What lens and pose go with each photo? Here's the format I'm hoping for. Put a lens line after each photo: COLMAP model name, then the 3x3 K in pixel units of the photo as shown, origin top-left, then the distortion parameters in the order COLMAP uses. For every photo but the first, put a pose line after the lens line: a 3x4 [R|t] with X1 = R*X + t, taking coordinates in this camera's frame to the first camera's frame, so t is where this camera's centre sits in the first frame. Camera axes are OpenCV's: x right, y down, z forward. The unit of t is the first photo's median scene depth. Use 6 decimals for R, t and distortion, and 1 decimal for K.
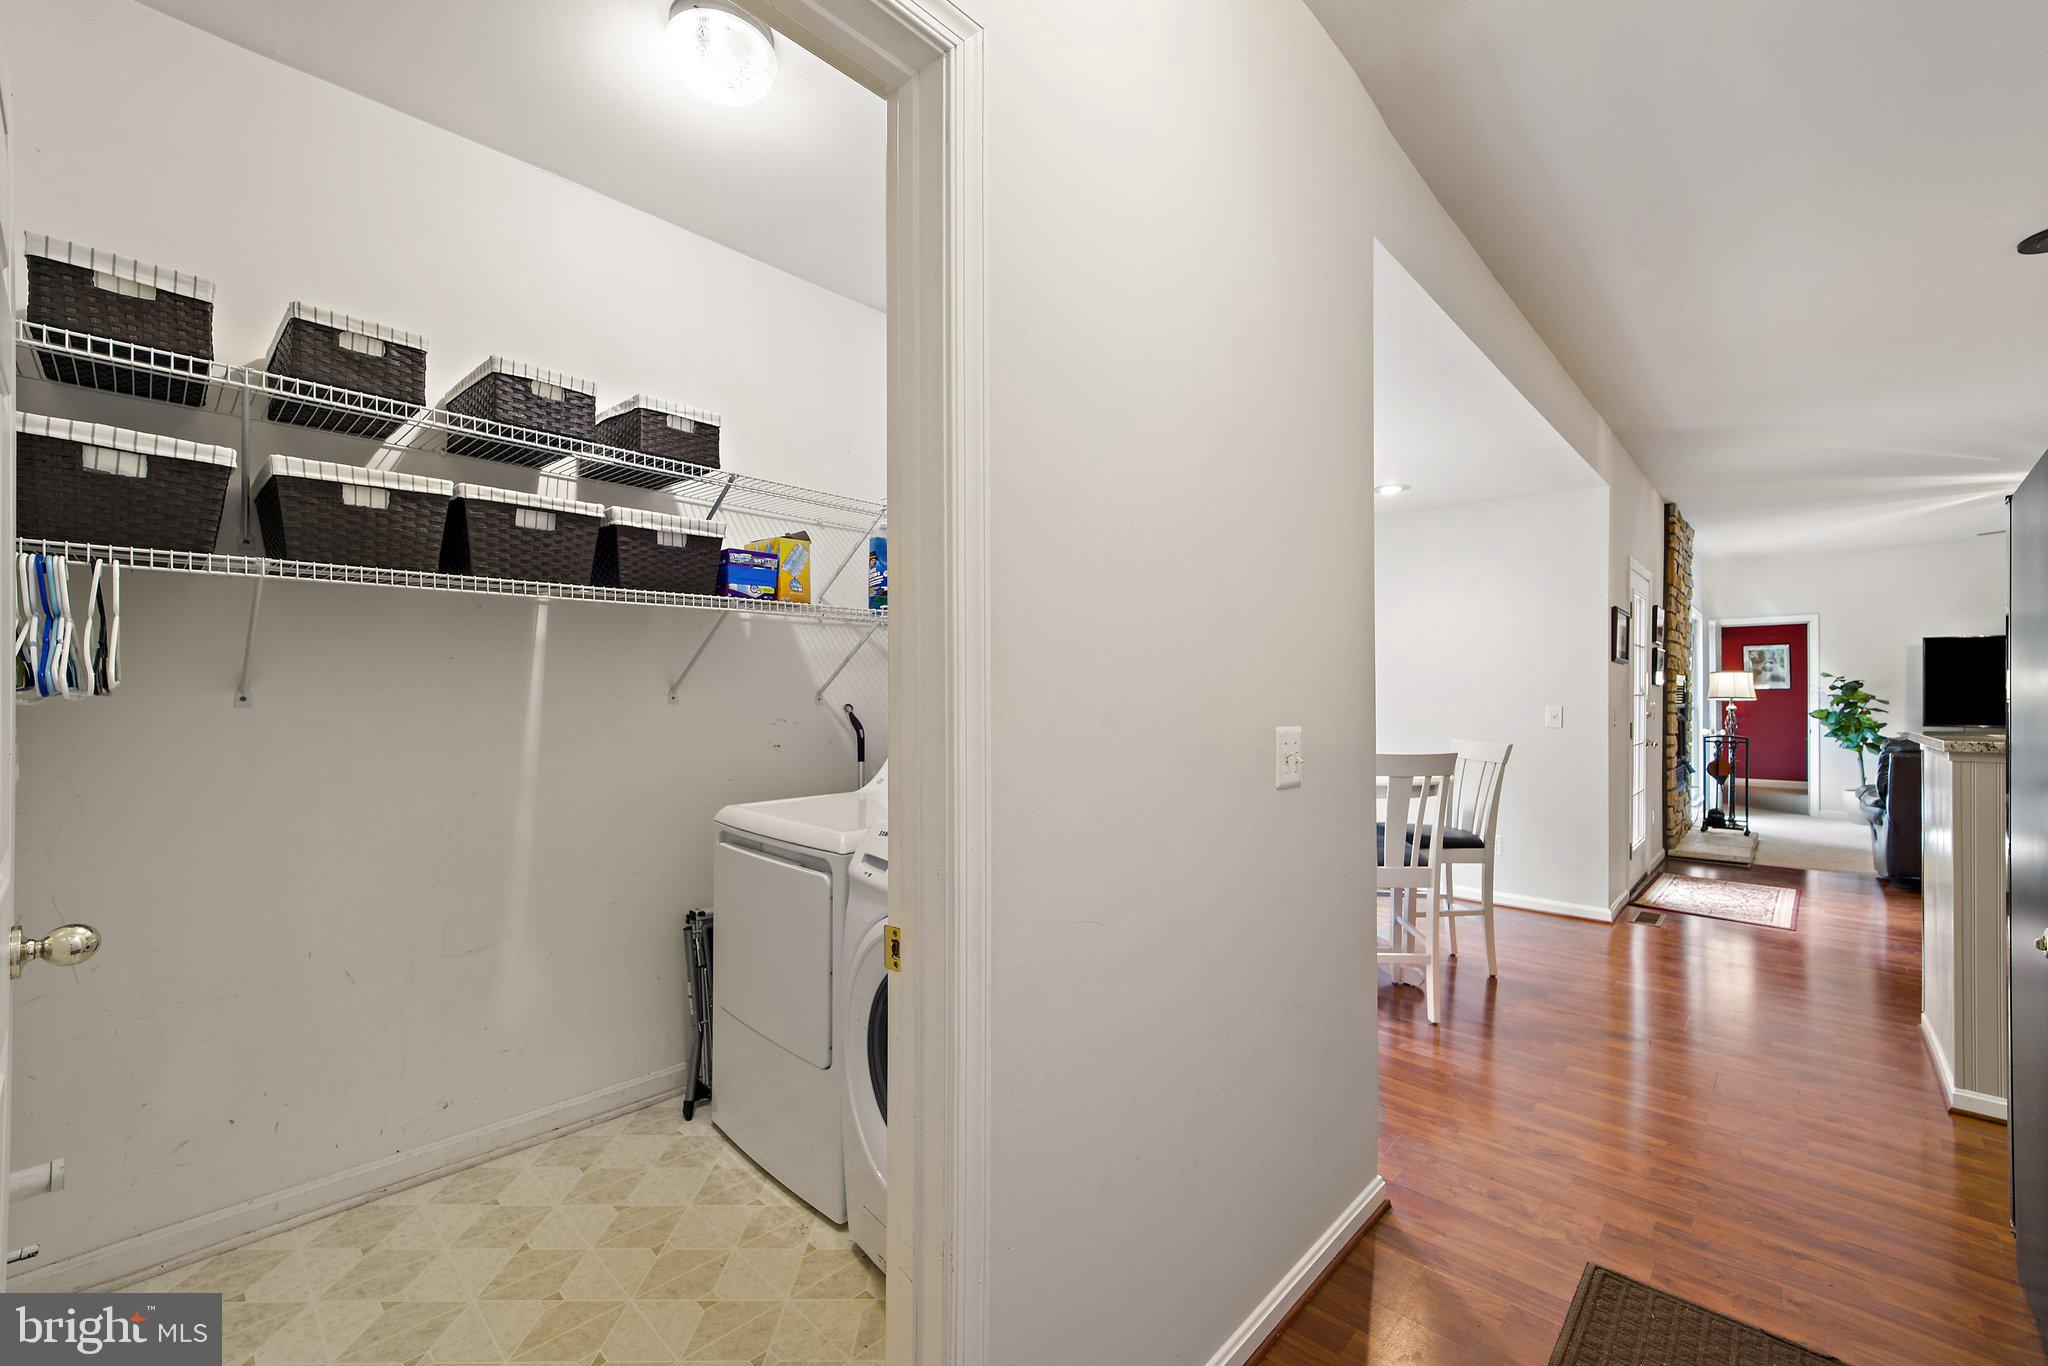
lens RADIAL K [[815.1, 0, 1033.6], [0, 815.1, 689.7], [0, 0, 1]] dist [-0.002251, 0.000156]
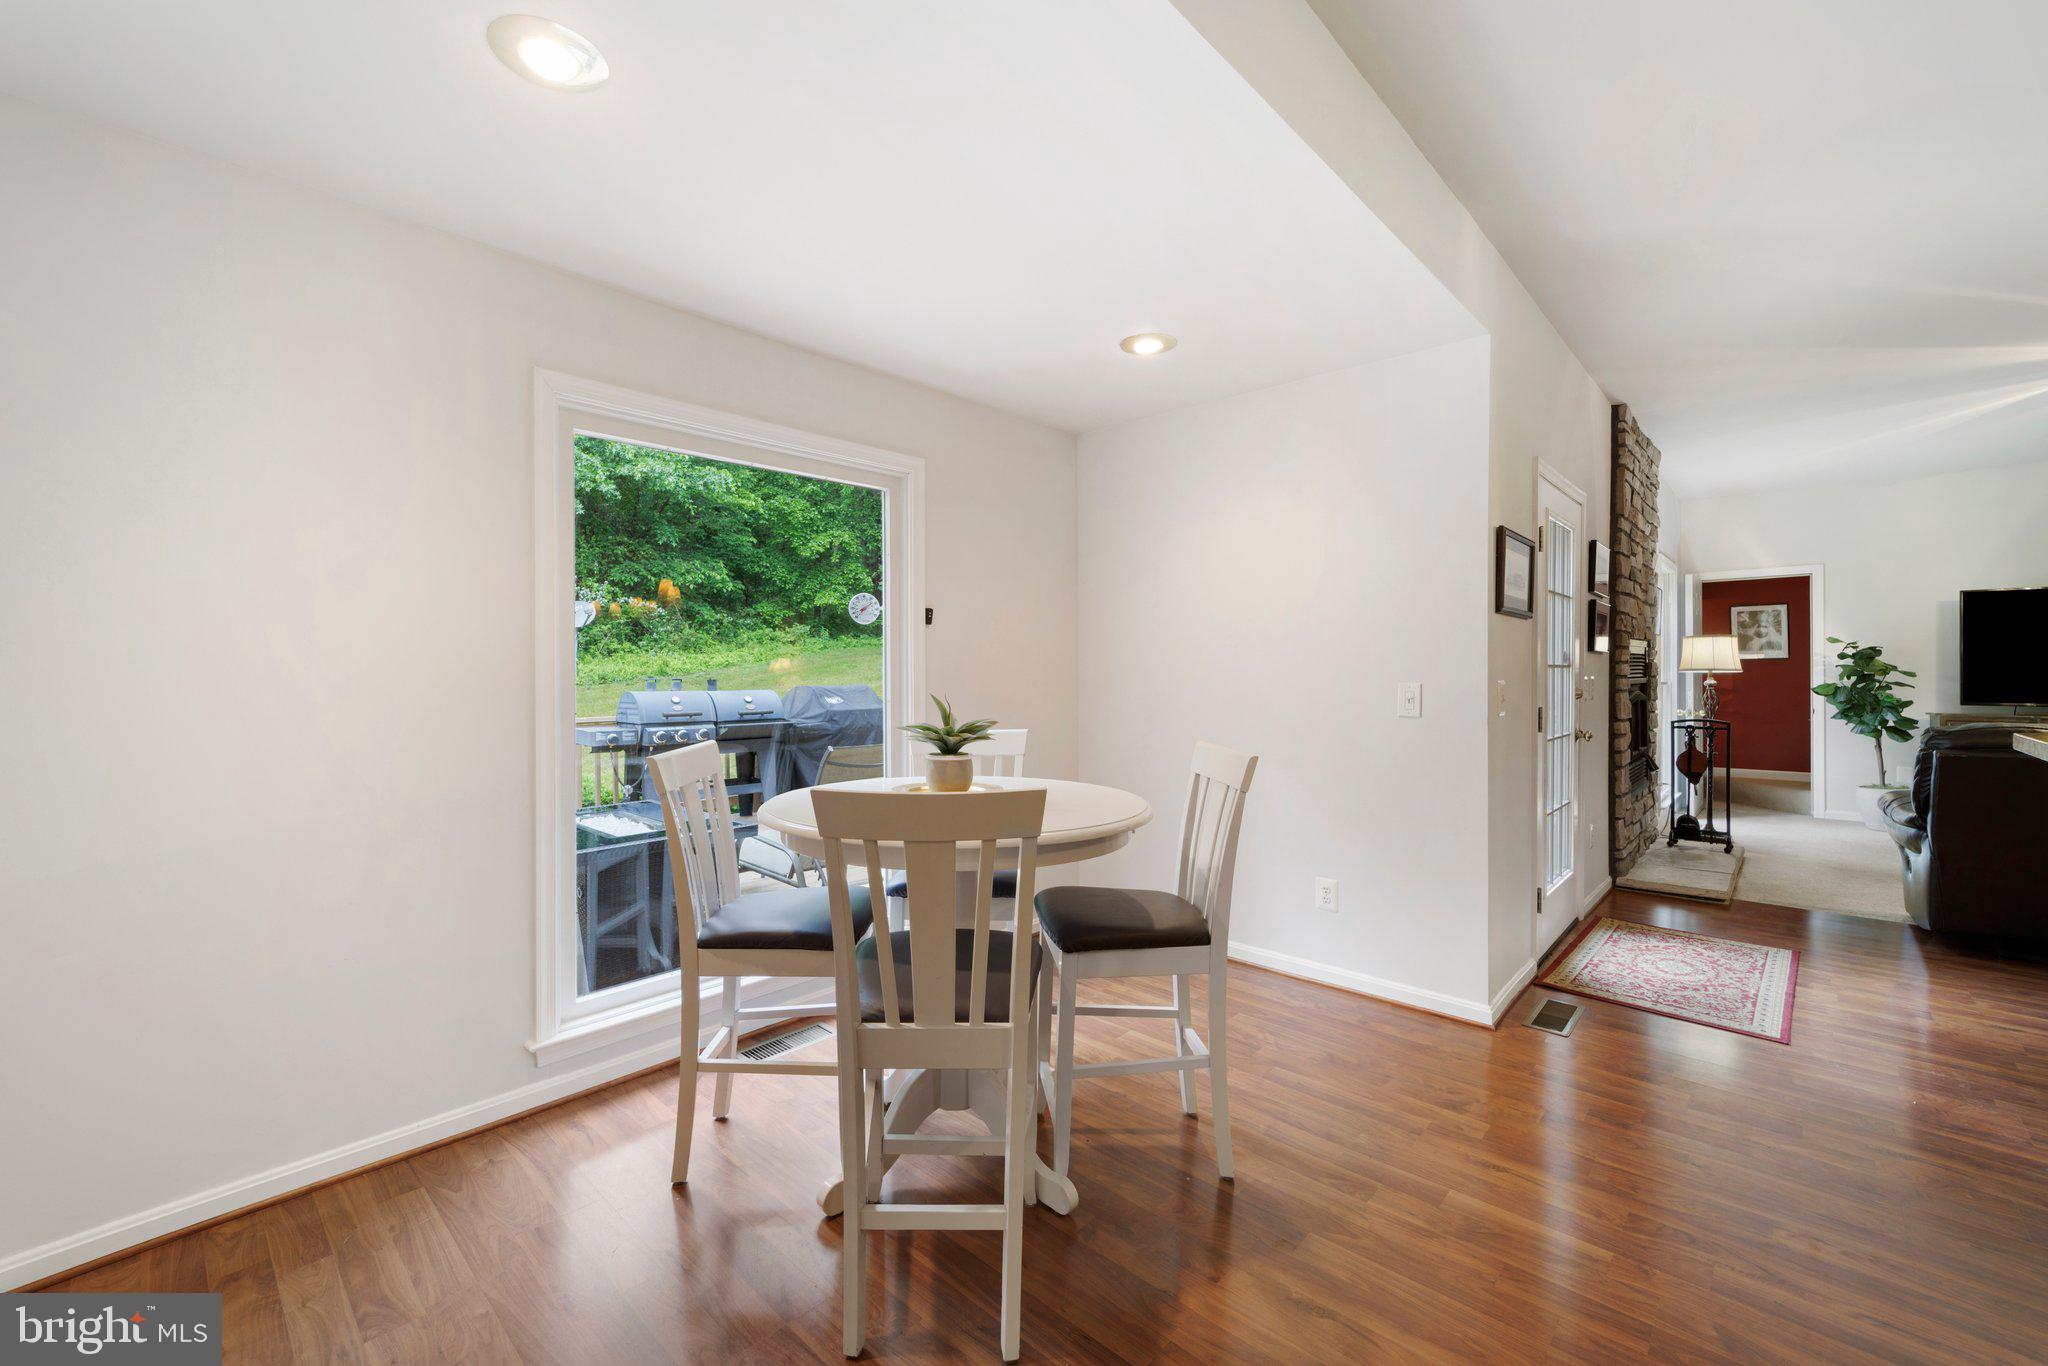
lens RADIAL K [[815.1, 0, 1013.9], [0, 815.1, 674.6], [0, 0, 1]] dist [-0.002251, 0.000156]
pose [[0.999873, -0.007164, -0.014211, 0.226203], [0.007281, 0.999940, 0.008182, 0.003667], [0.014152, -0.008284, 0.999866, 0.237415]]
